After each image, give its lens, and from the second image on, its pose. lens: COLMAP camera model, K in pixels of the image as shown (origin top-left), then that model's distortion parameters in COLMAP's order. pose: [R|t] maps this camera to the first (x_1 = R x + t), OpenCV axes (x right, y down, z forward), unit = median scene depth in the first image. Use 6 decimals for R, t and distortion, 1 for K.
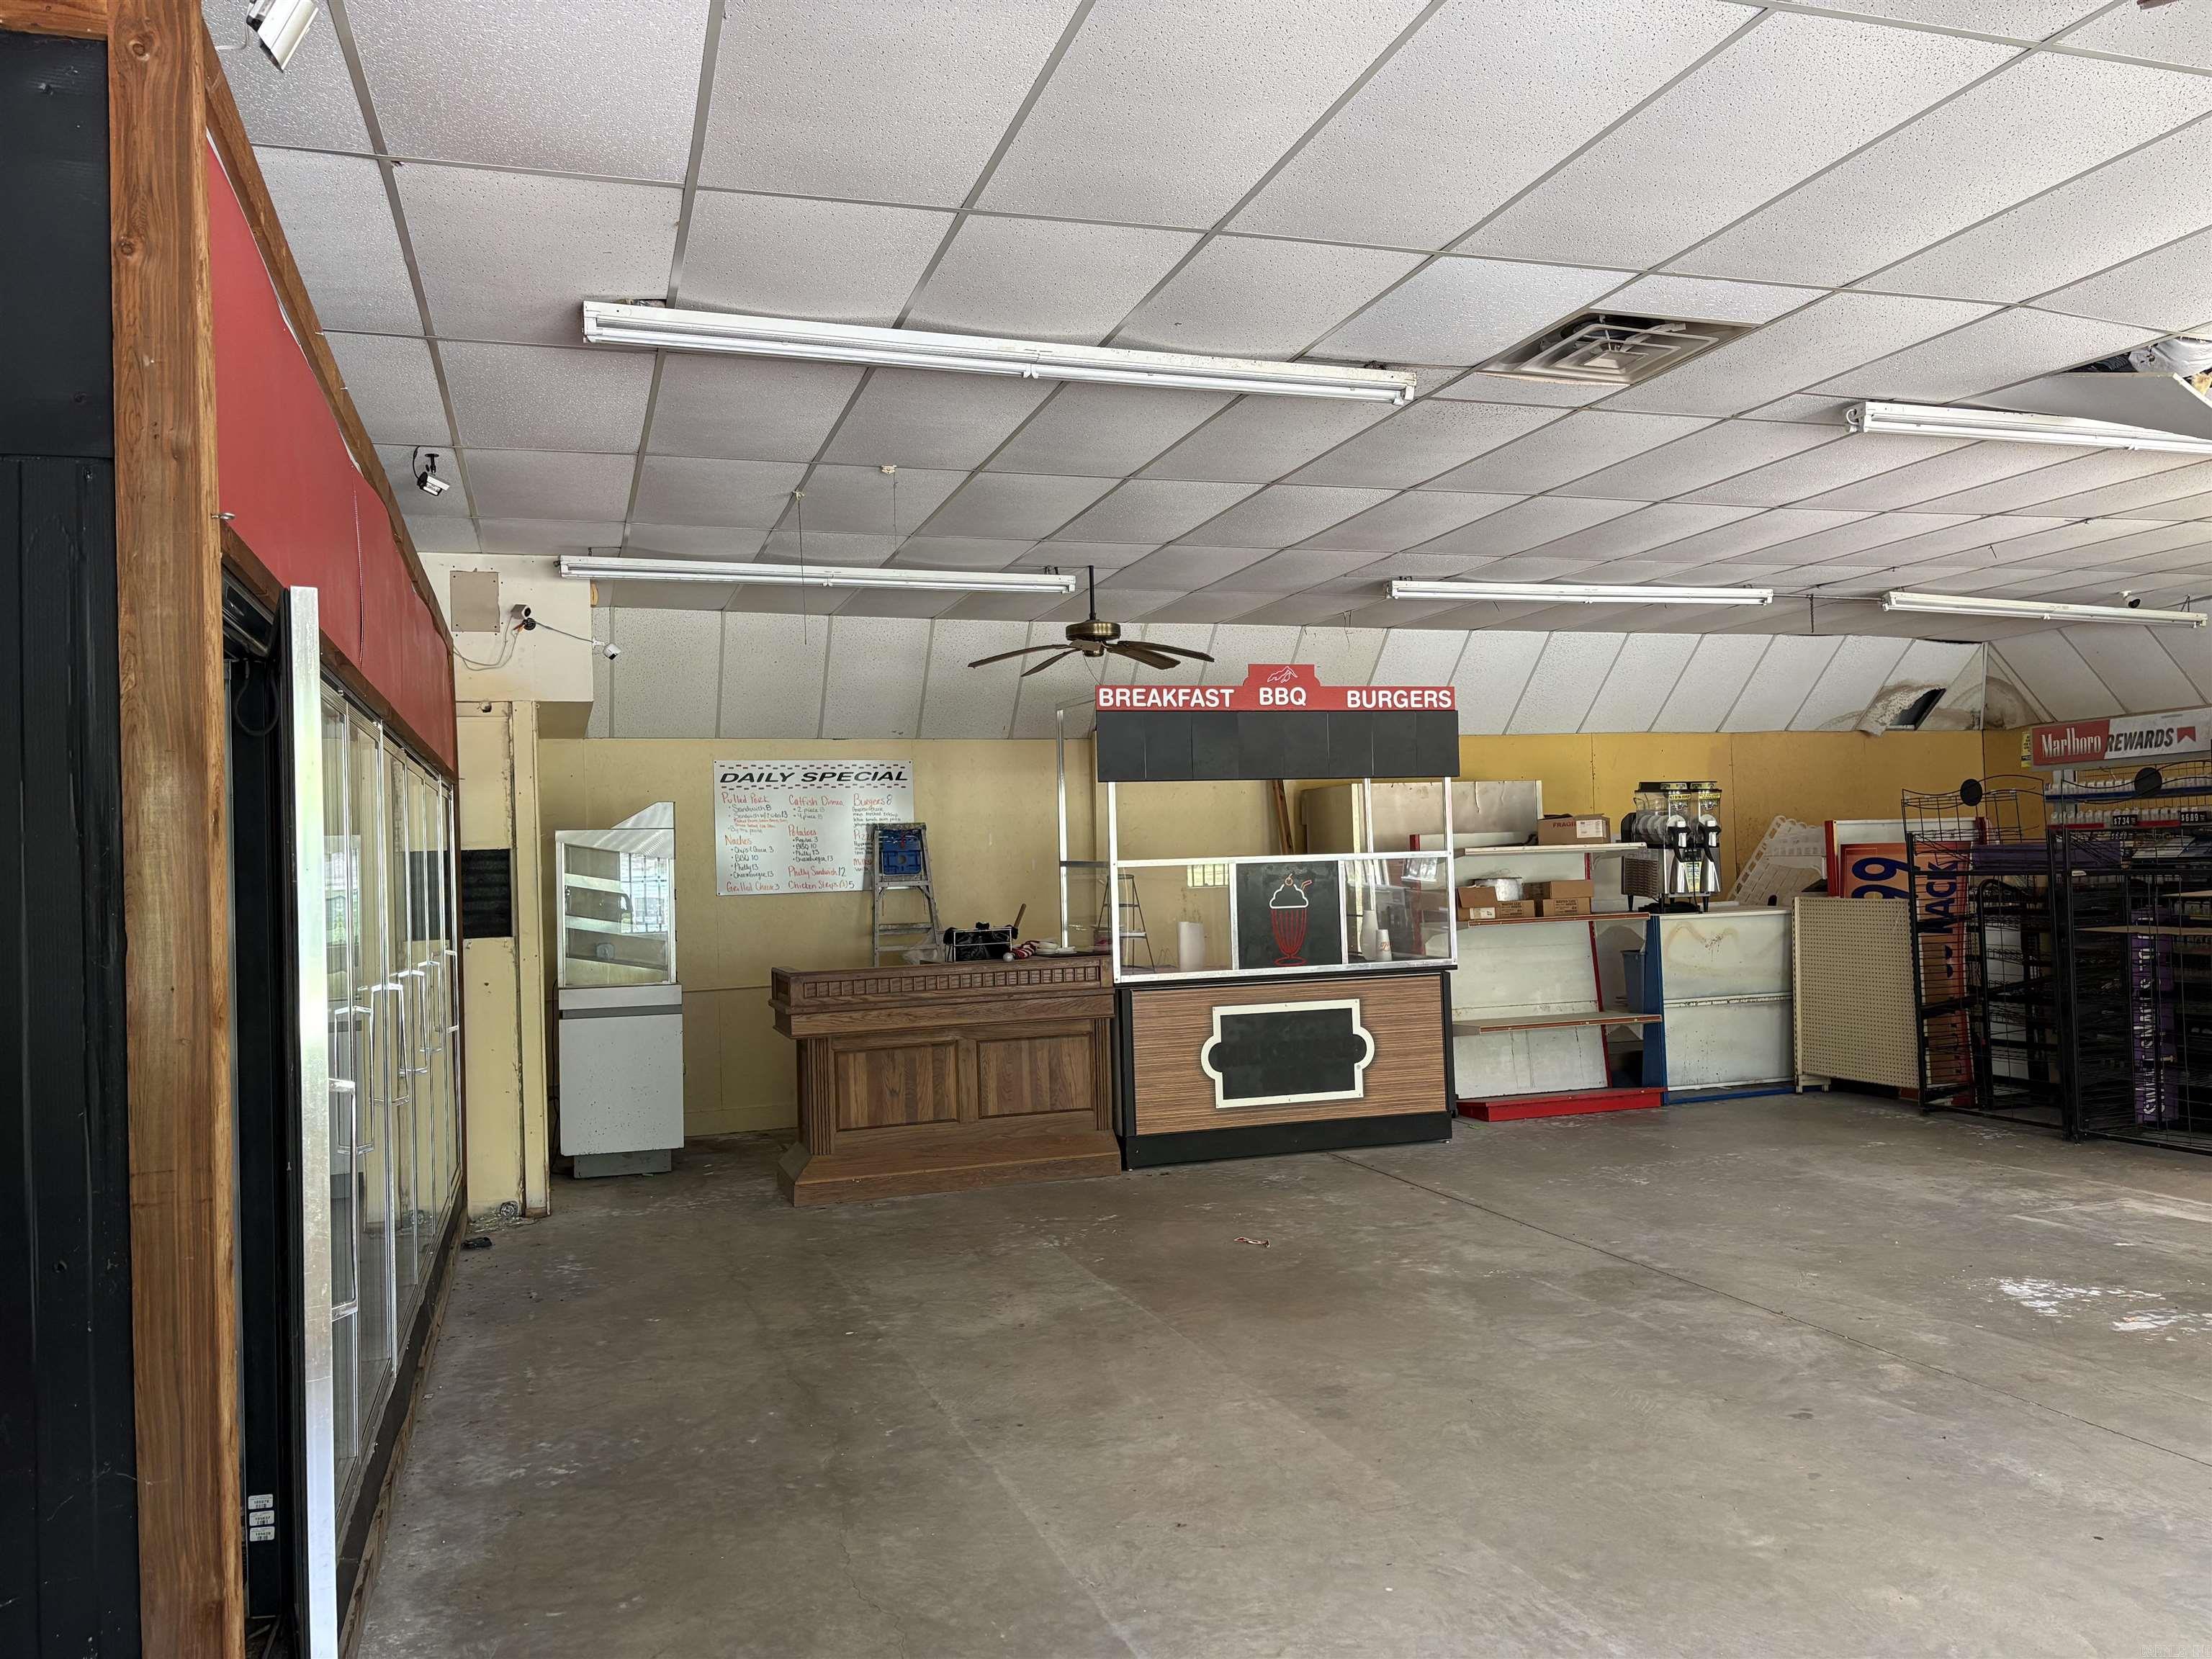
lens RADIAL K [[1658.2, 0, 1113.8], [0, 1658.2, 821.4], [0, 0, 1]] dist [0.044757, -0.032726]
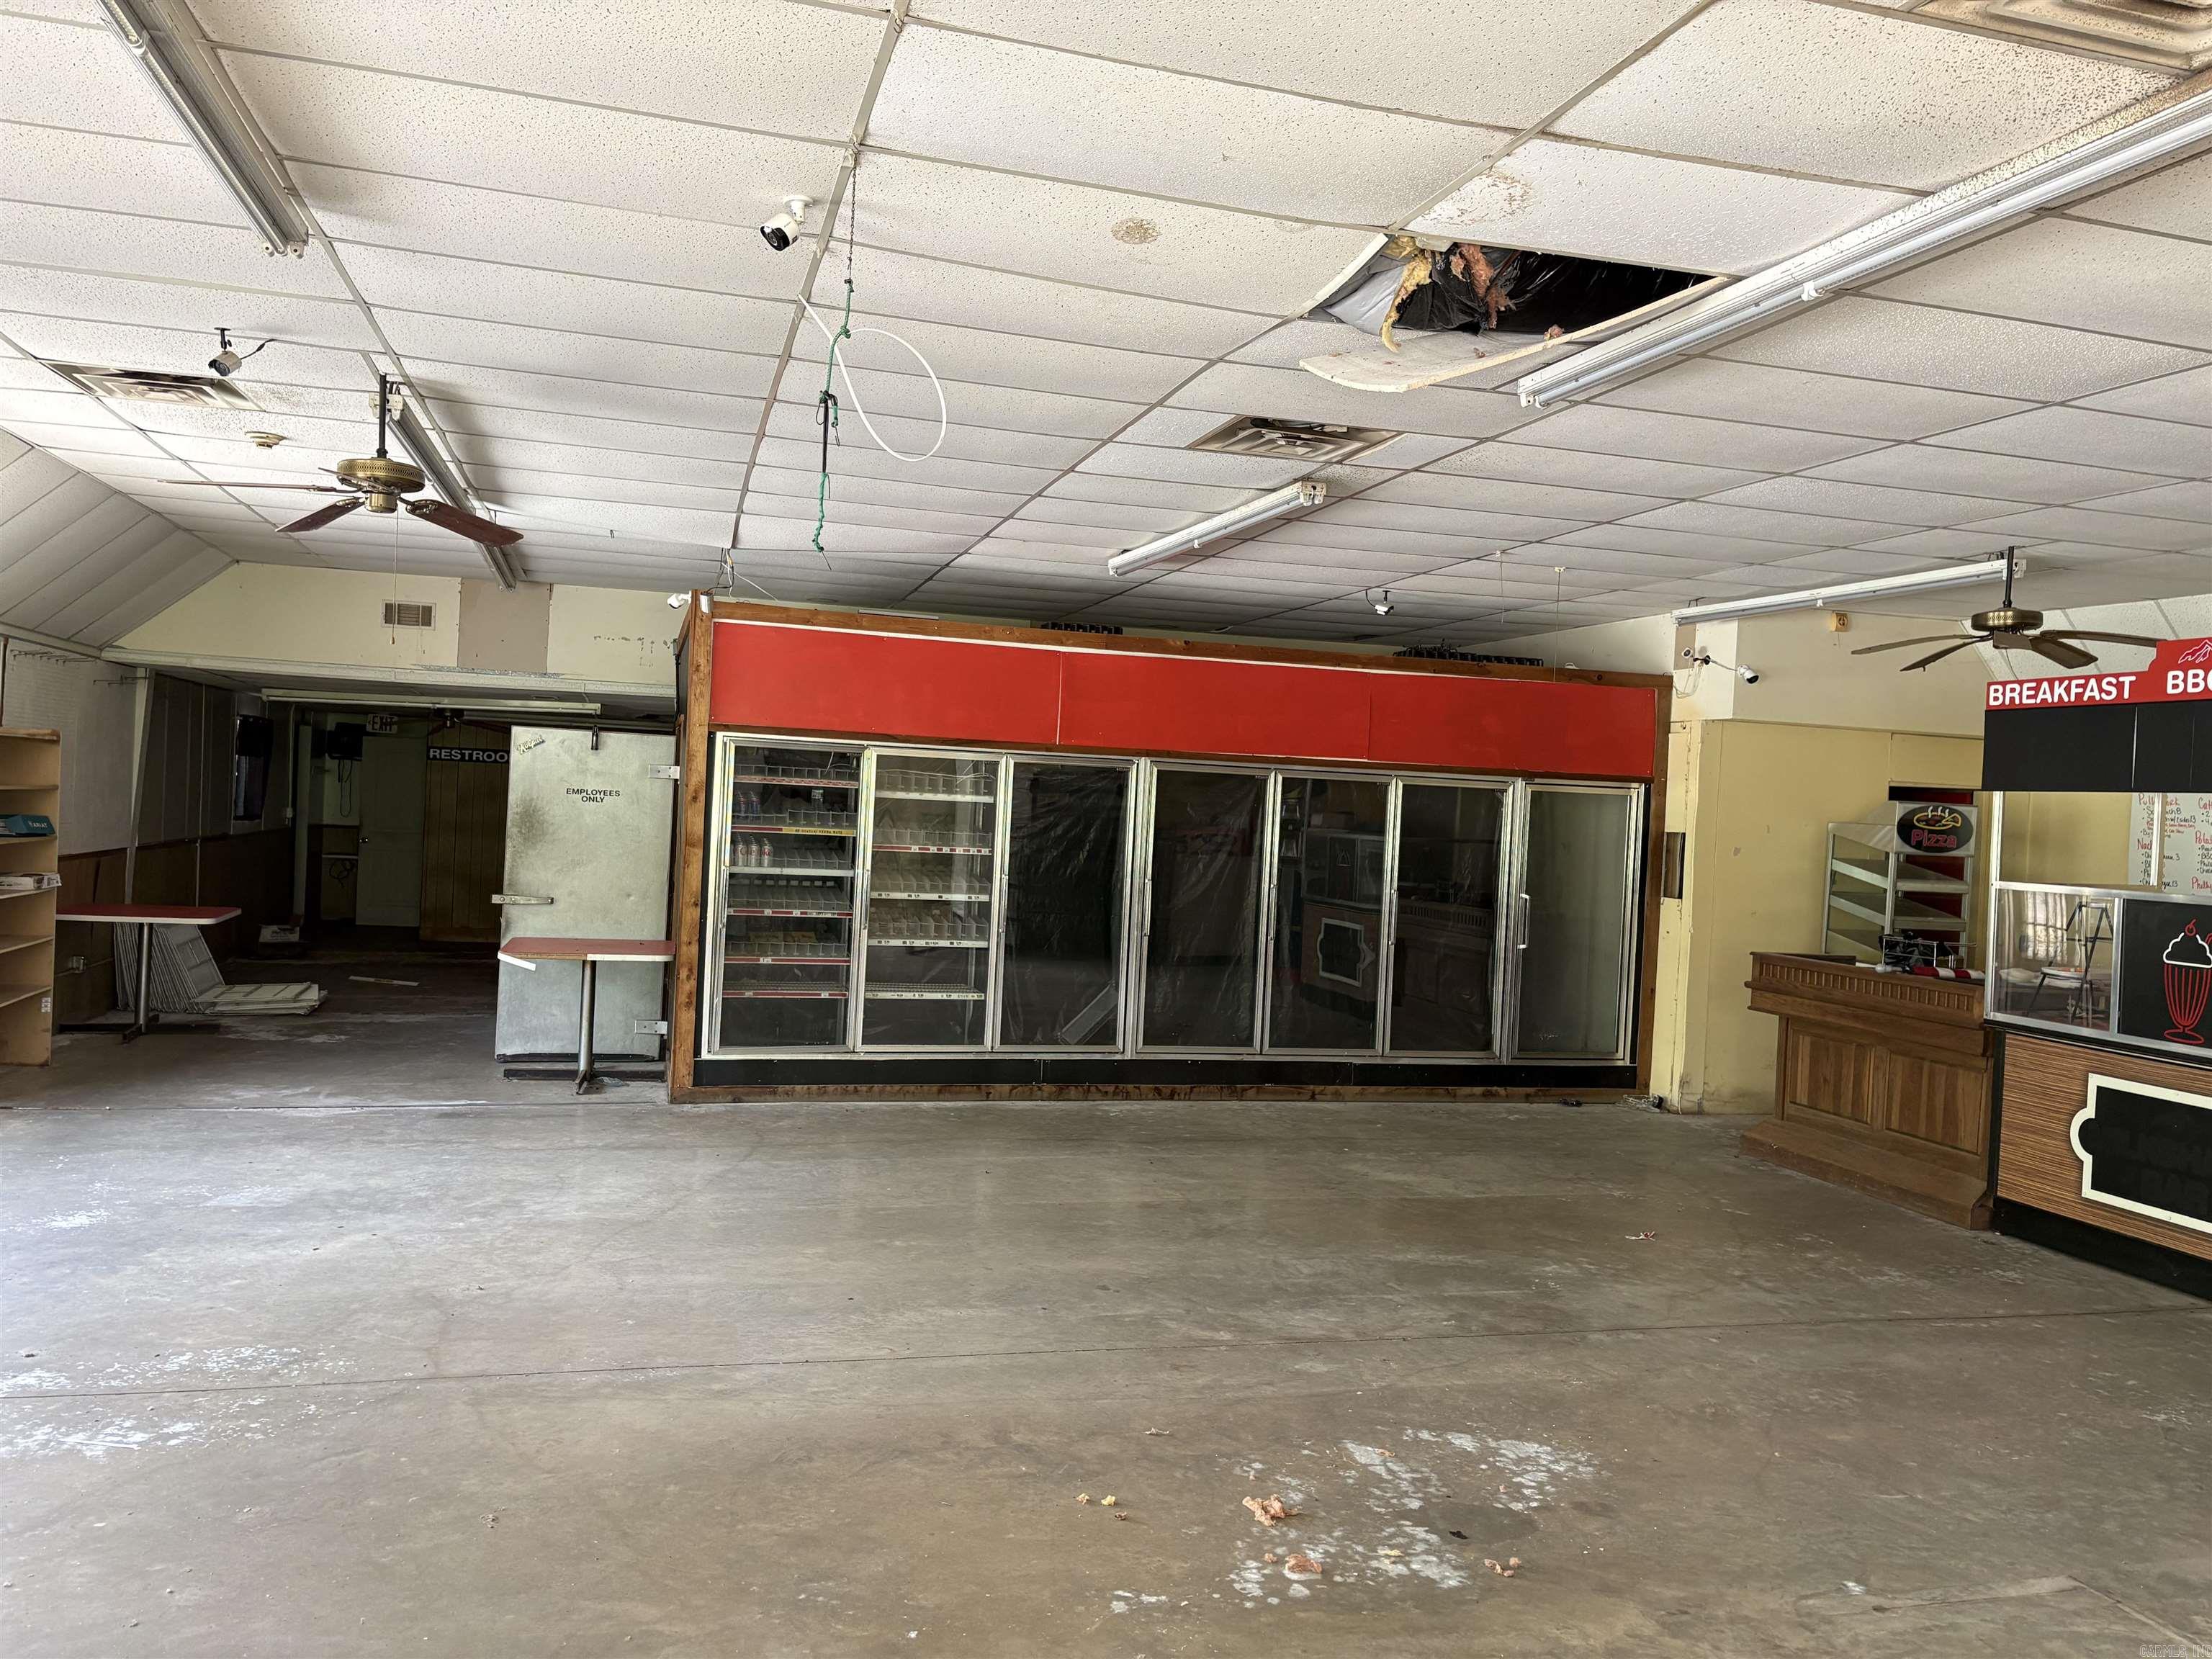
lens RADIAL K [[1658.2, 0, 1117.0], [0, 1658.2, 831.6], [0, 0, 1]] dist [0.044757, -0.032726]
pose [[-0.042894, 0.042387, -0.998180, 1.371551], [-0.027097, 0.998683, 0.043573, -0.043070], [0.998712, 0.028917, -0.041689, 0.862246]]
